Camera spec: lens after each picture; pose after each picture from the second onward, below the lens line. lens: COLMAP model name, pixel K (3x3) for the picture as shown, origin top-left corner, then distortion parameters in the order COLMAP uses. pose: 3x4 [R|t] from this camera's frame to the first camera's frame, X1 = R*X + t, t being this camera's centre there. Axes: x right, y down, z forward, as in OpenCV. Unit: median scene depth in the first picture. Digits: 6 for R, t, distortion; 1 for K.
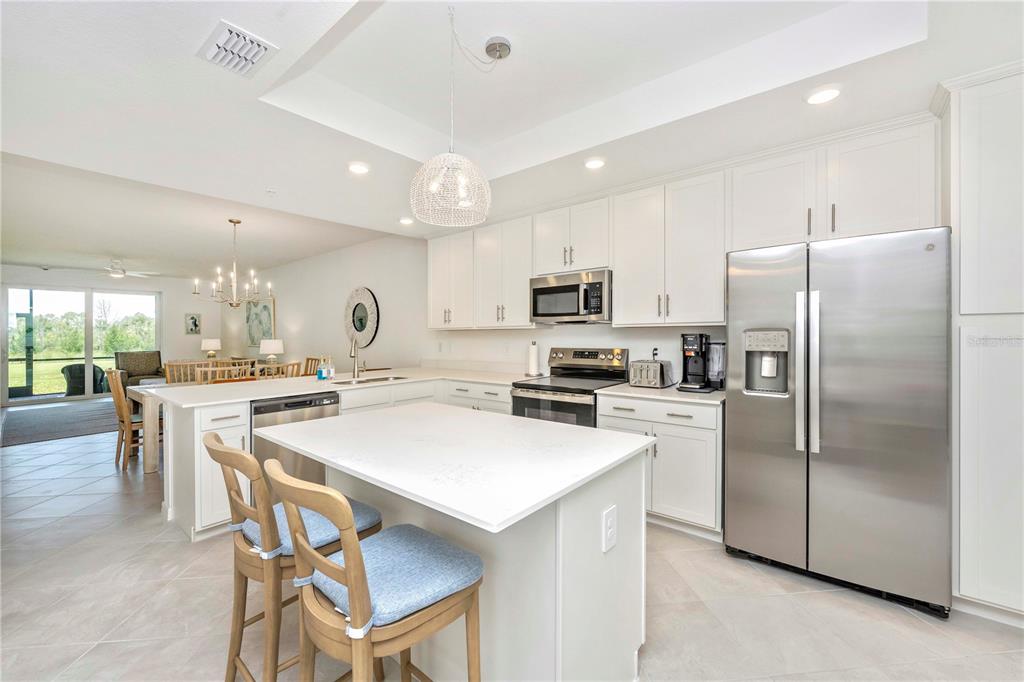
lens RADIAL K [[414.9, 0, 507.2], [0, 414.9, 342.3], [0, 0, 1]] dist [-0.002015, -0.000596]
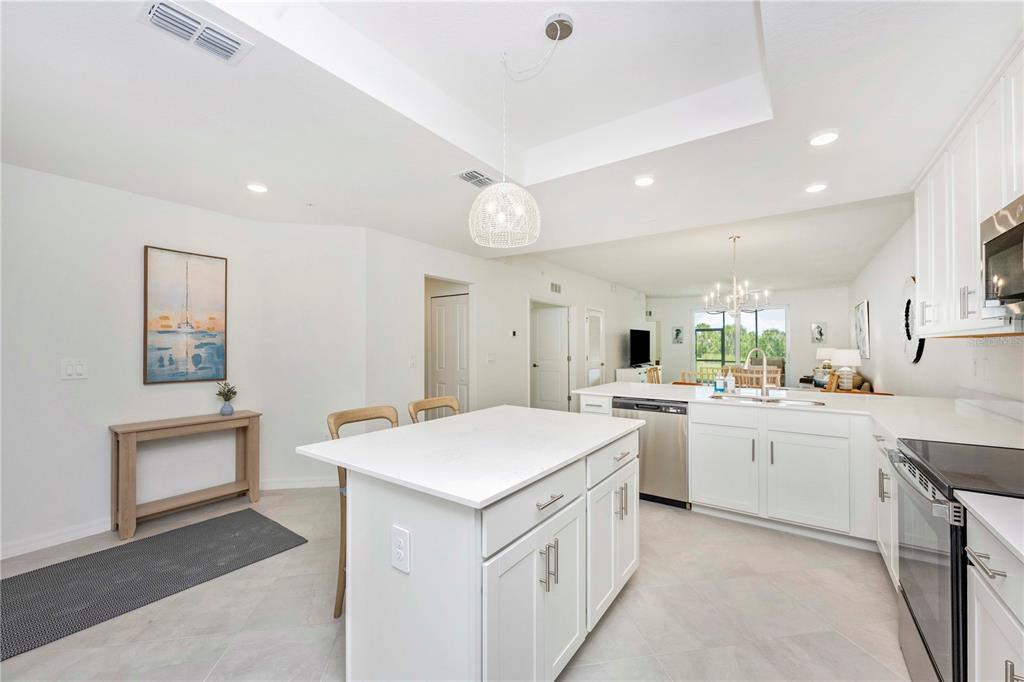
lens RADIAL K [[399.7, 0, 506.6], [0, 399.7, 342.9], [0, 0, 1]] dist [-0.000188, -0.000082]
pose [[0.071195, 0.001074, -0.997462, 0.478351], [-0.019298, 0.999814, -0.000301, -0.013370], [0.997276, 0.019270, 0.071203, 0.482062]]
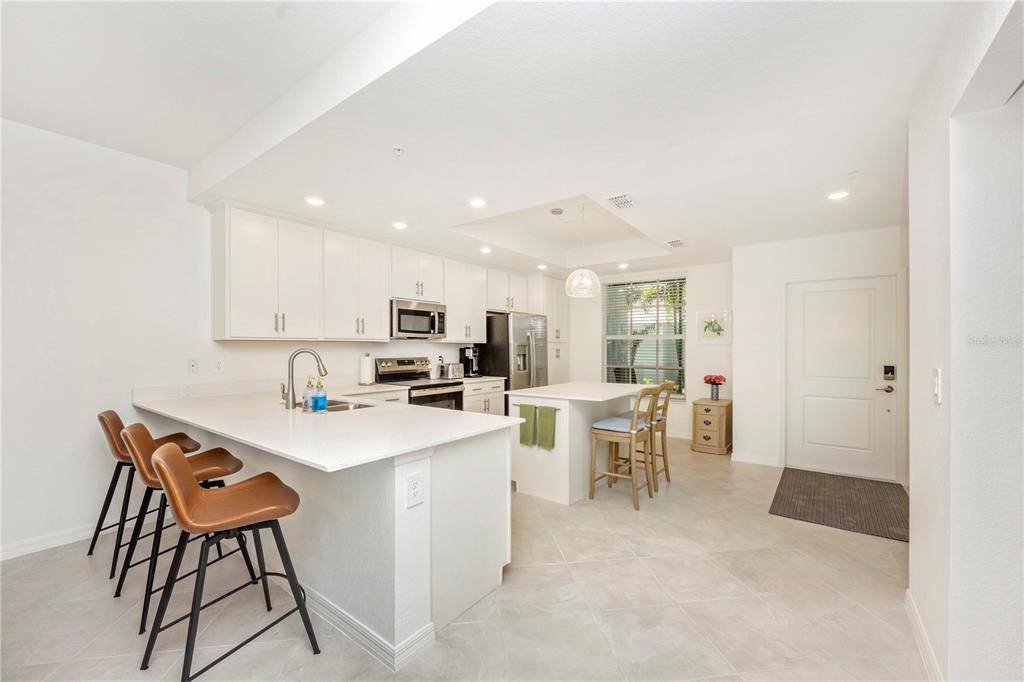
lens RADIAL K [[407.5, 0, 523.9], [0, 407.5, 347.8], [0, 0, 1]] dist [-0.002395, -0.000214]
pose [[-0.070745, 0.006817, 0.997471, -1.254969], [0.020899, 0.999767, -0.005350, -0.002012], [-0.997275, 0.020468, -0.070871, 0.793306]]
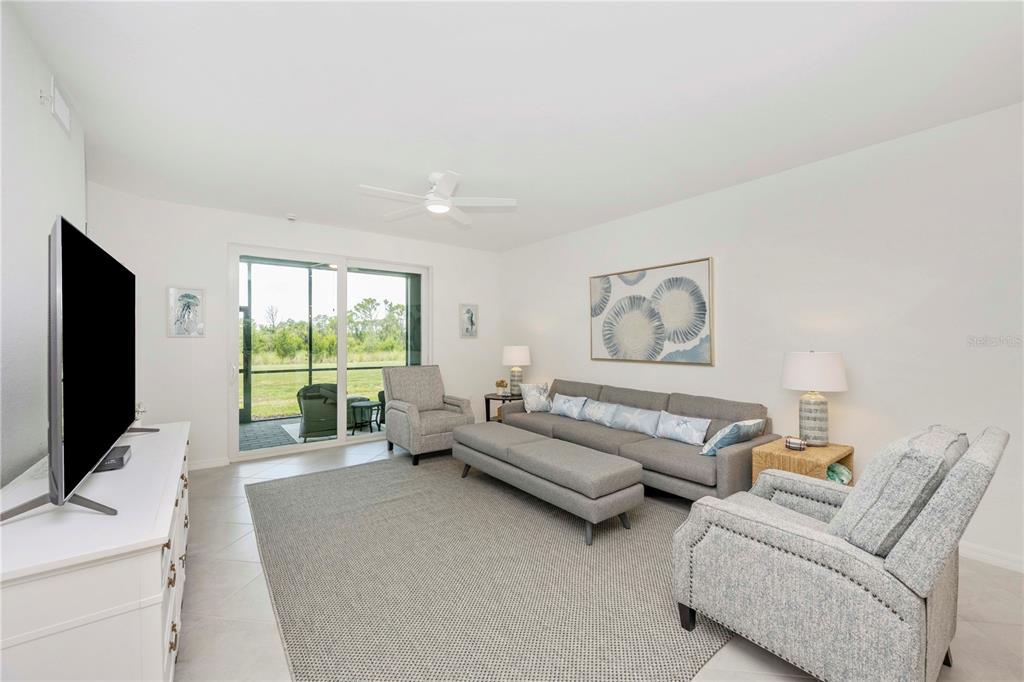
lens RADIAL K [[414.9, 0, 507.2], [0, 414.9, 342.3], [0, 0, 1]] dist [-0.002015, -0.000596]
pose [[0.972060, 0.011398, -0.234455, -1.617402], [-0.014825, 0.999807, -0.012860, -0.015220], [0.234263, 0.015976, 0.972042, 1.210804]]
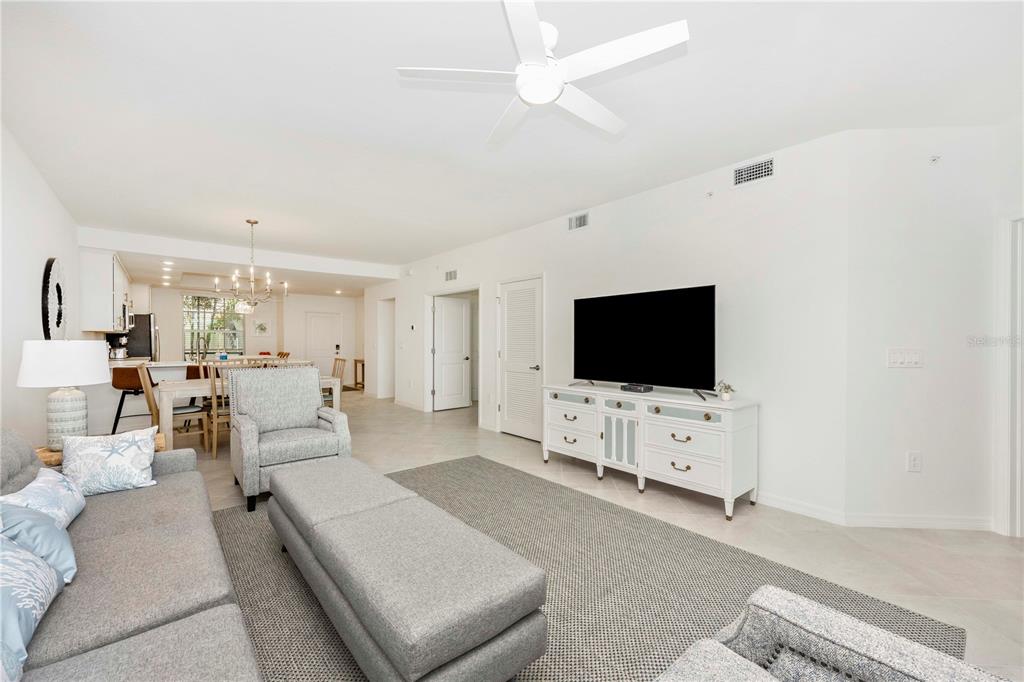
lens RADIAL K [[414.9, 0, 507.2], [0, 414.9, 342.3], [0, 0, 1]] dist [-0.002015, -0.000596]
pose [[-0.983679, 0.002652, 0.179913, -2.159796], [0.006673, 0.999741, 0.021749, -0.019041], [-0.179809, 0.022595, -0.983442, 2.795426]]
